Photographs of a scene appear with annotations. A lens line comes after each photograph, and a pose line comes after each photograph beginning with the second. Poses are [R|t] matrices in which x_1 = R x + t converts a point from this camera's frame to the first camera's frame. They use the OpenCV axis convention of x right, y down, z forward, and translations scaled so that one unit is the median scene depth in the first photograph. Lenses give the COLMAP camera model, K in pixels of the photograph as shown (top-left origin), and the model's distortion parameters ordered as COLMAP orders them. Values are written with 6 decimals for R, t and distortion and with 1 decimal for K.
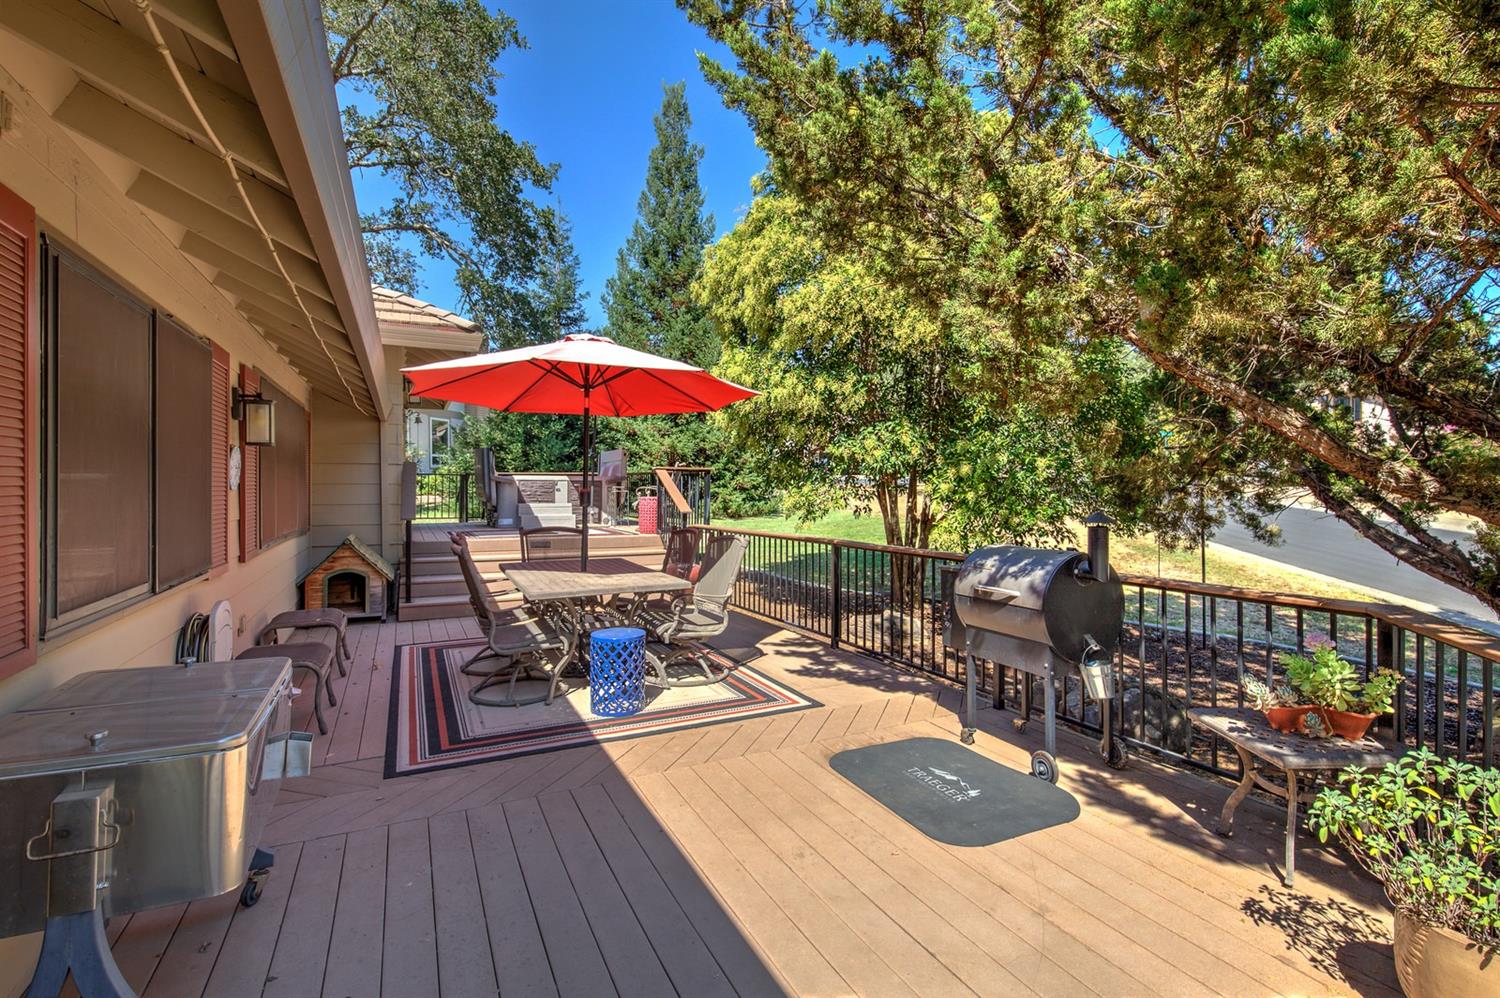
lens RADIAL K [[716.9, 0, 750.3], [0, 716.9, 491.4], [0, 0, 1]] dist [0.000538, 0.000060]
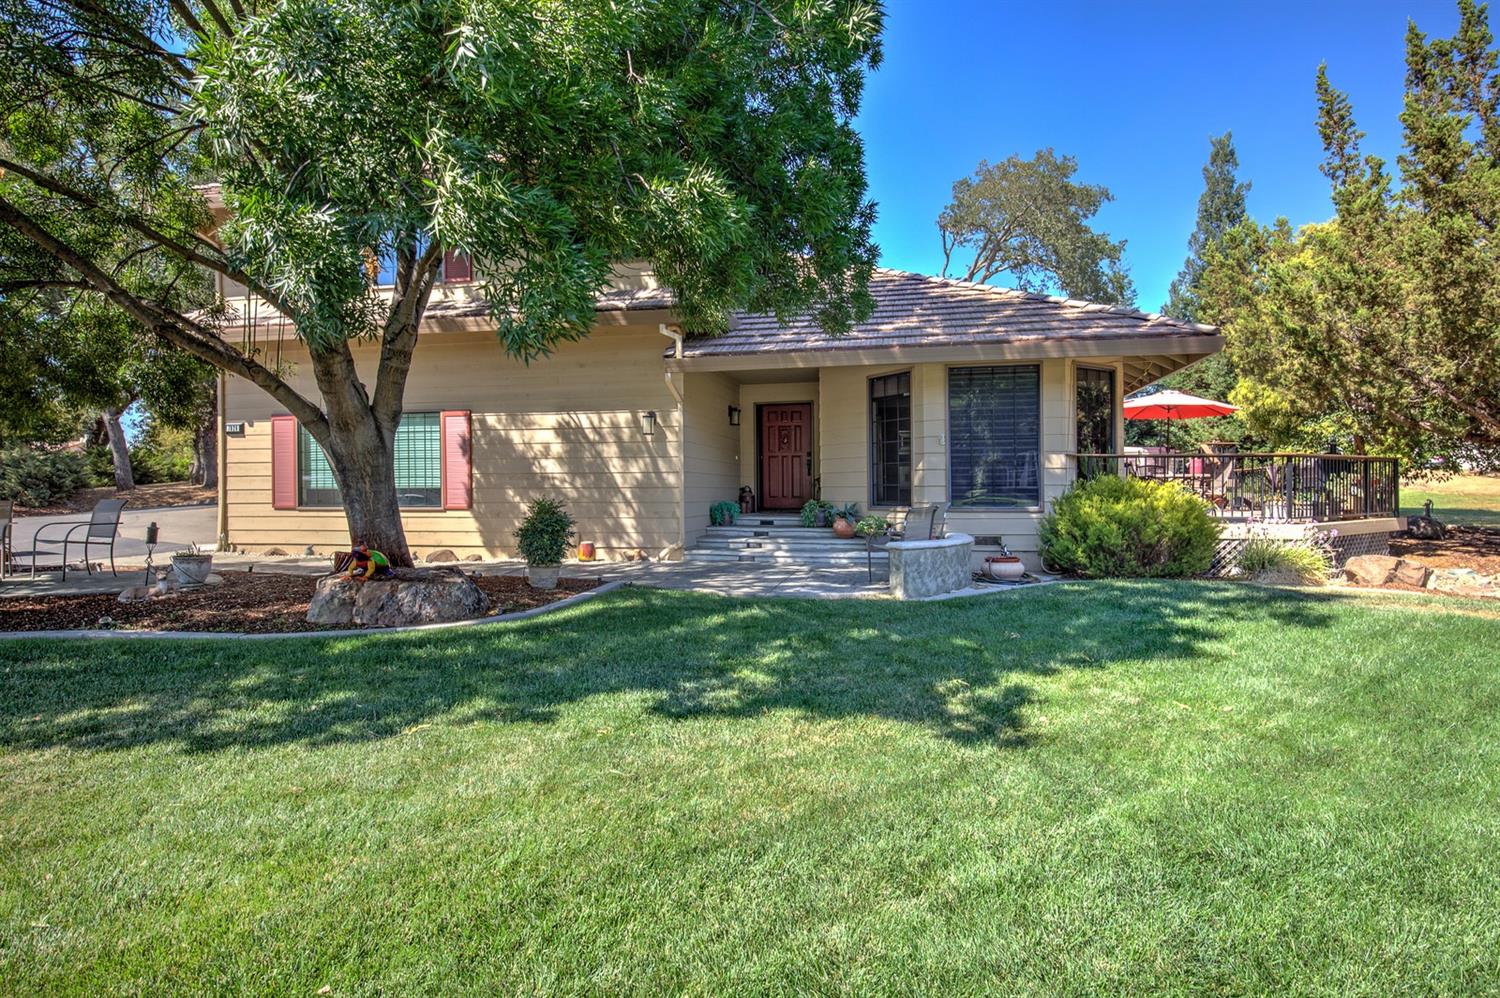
lens RADIAL K [[808.0, 0, 748.6], [0, 808.0, 498.2], [0, 0, 1]] dist [-0.003310, -0.000285]
pose [[0.791145, -0.003871, -0.611616, 0.095902], [0.002468, 0.999992, -0.003137, 0.047342], [0.611623, 0.000973, 0.791148, -0.585841]]
